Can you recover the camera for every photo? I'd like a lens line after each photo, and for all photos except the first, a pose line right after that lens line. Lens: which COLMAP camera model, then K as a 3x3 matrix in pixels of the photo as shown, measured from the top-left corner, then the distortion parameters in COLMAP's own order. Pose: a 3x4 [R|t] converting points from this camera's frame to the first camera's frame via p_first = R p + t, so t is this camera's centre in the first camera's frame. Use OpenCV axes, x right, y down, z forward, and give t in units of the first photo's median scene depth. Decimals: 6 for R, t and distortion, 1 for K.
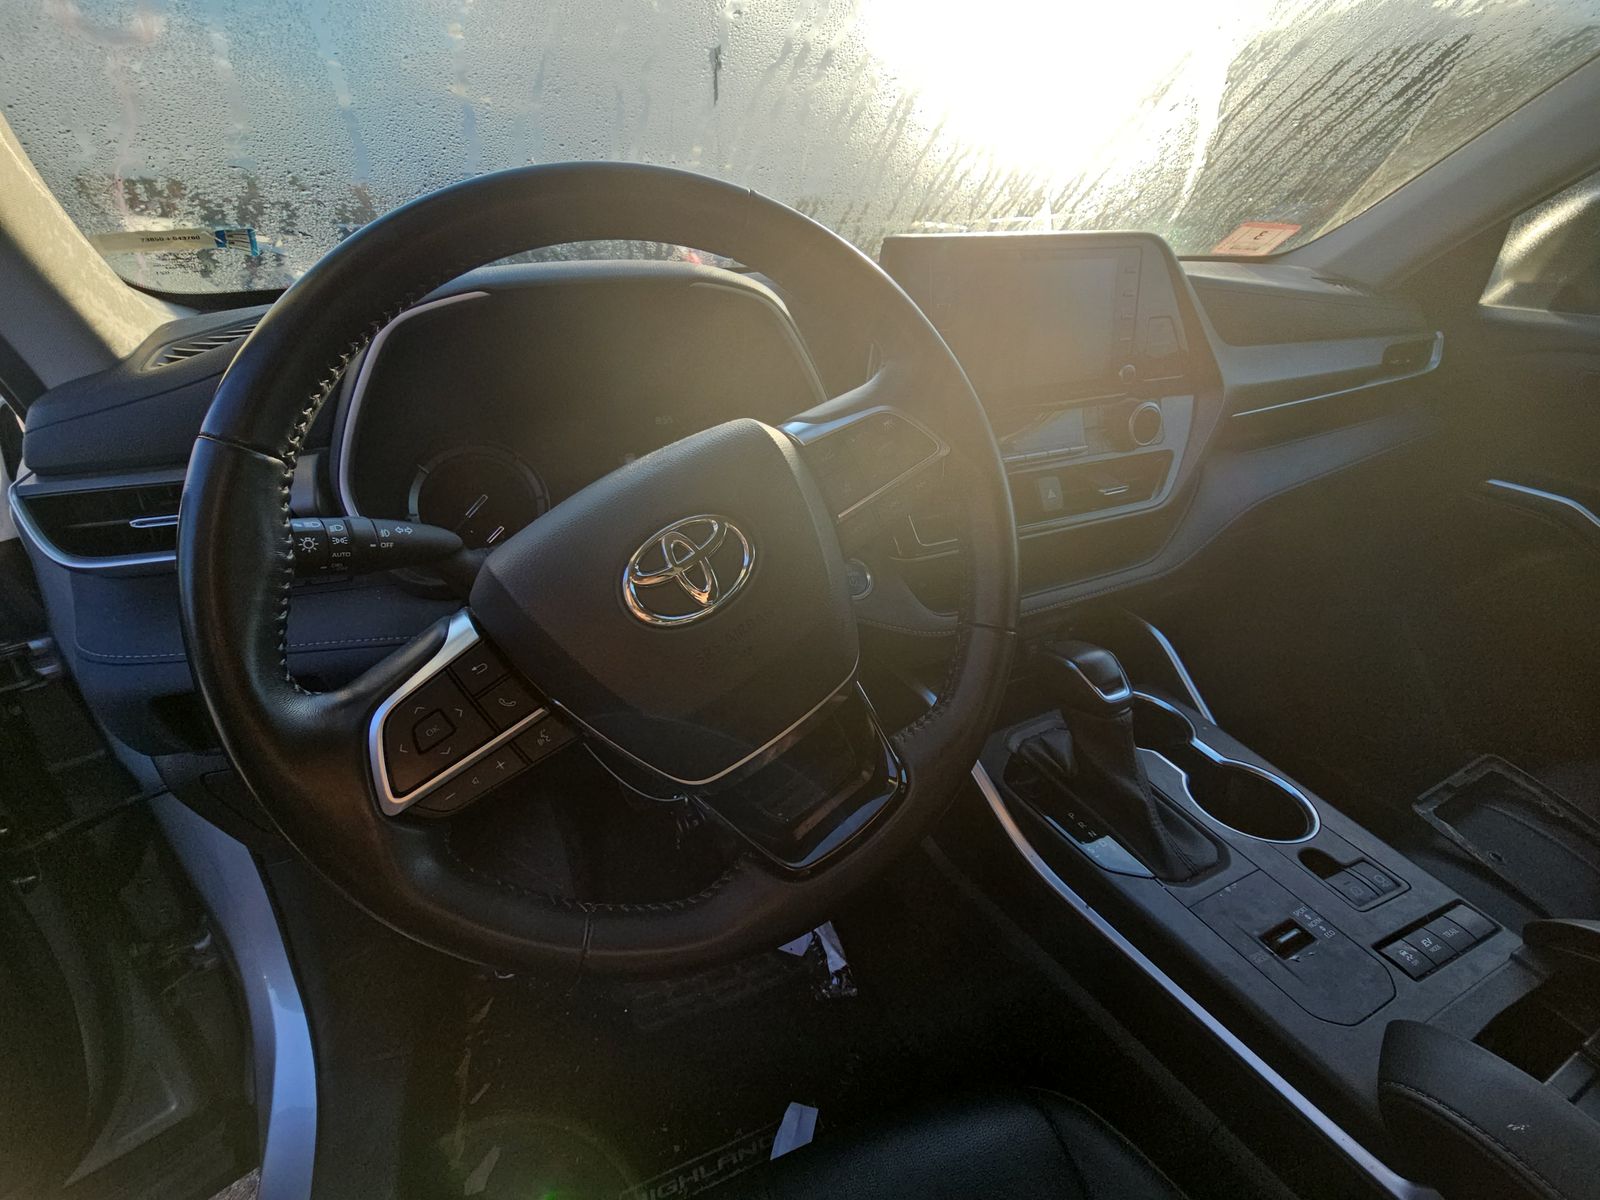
lens RADIAL K [[658.1, 0, 800.0], [0, 658.1, 600.0], [0, 0, 1]] dist [-0.000533, -0.005438]
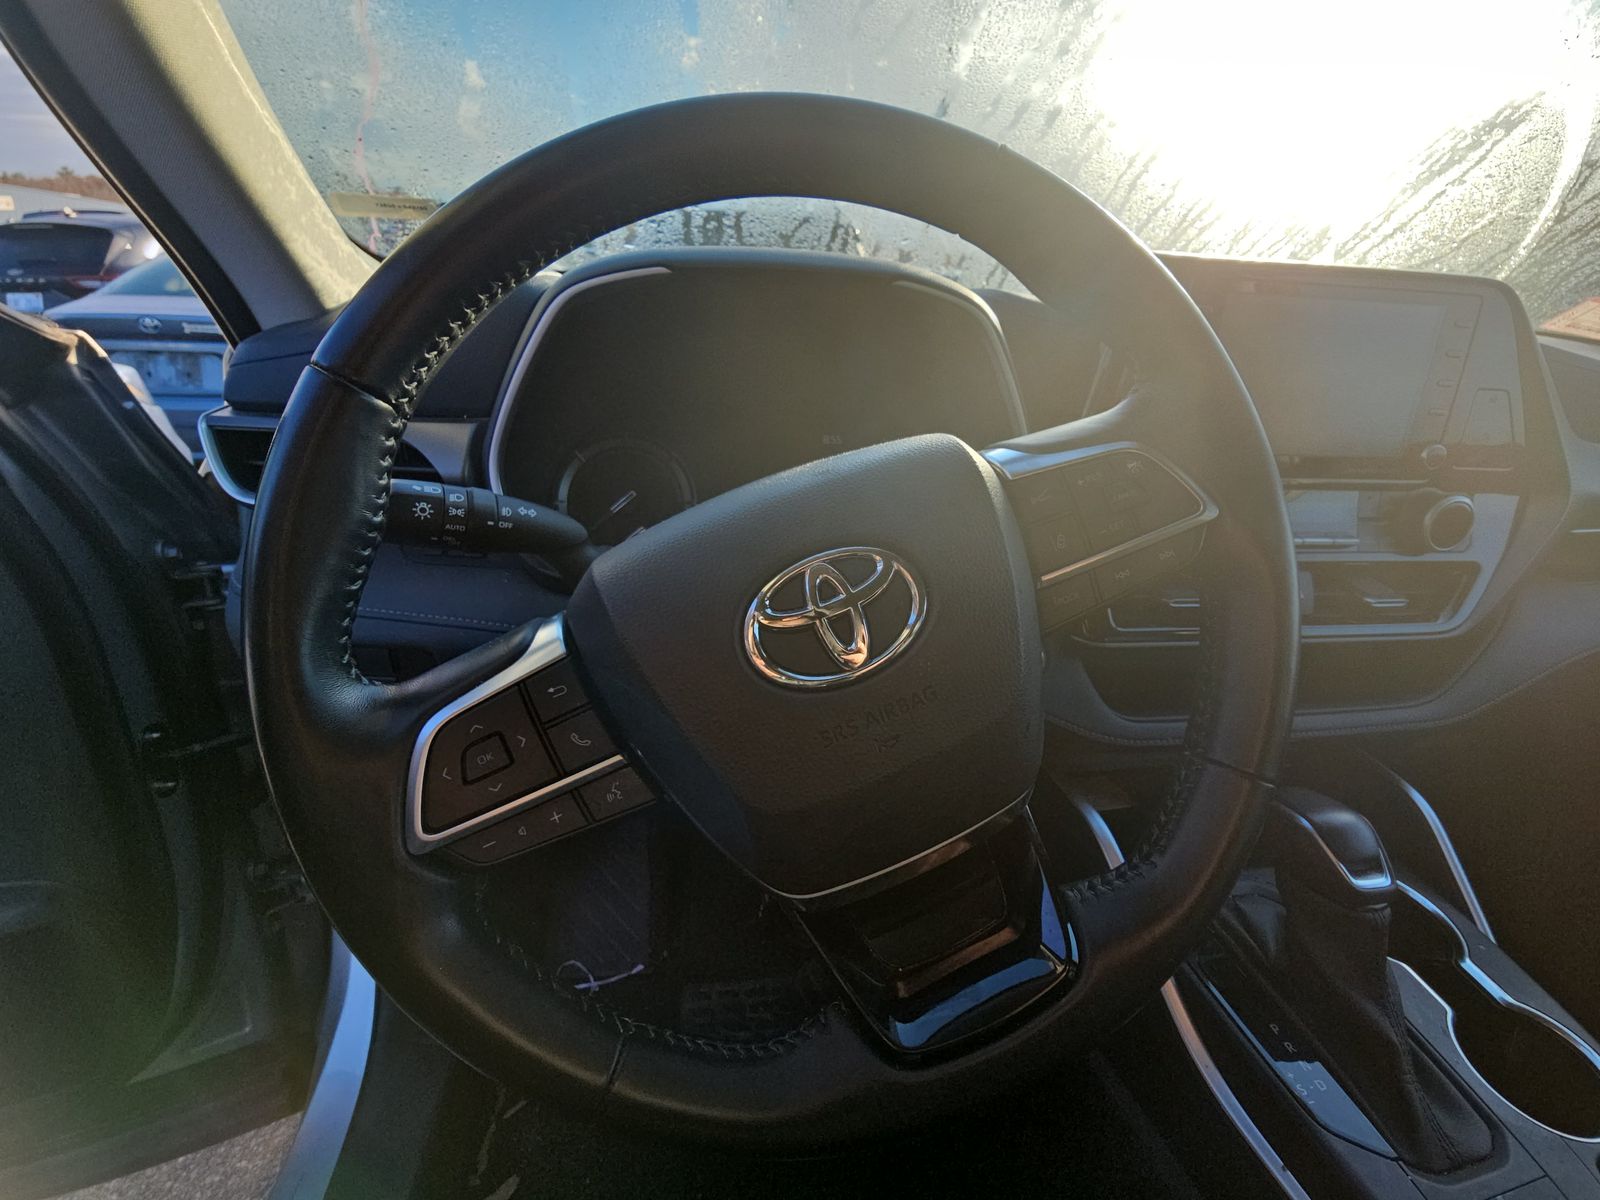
lens RADIAL K [[639.3, 0, 800.0], [0, 639.3, 600.0], [0, 0, 1]] dist [0.000017, -0.009499]
pose [[0.963053, 0.173496, -0.205981, -0.049479], [-0.184874, 0.982058, -0.037188, -0.024787], [0.195833, 0.073895, 0.977849, 0.233179]]
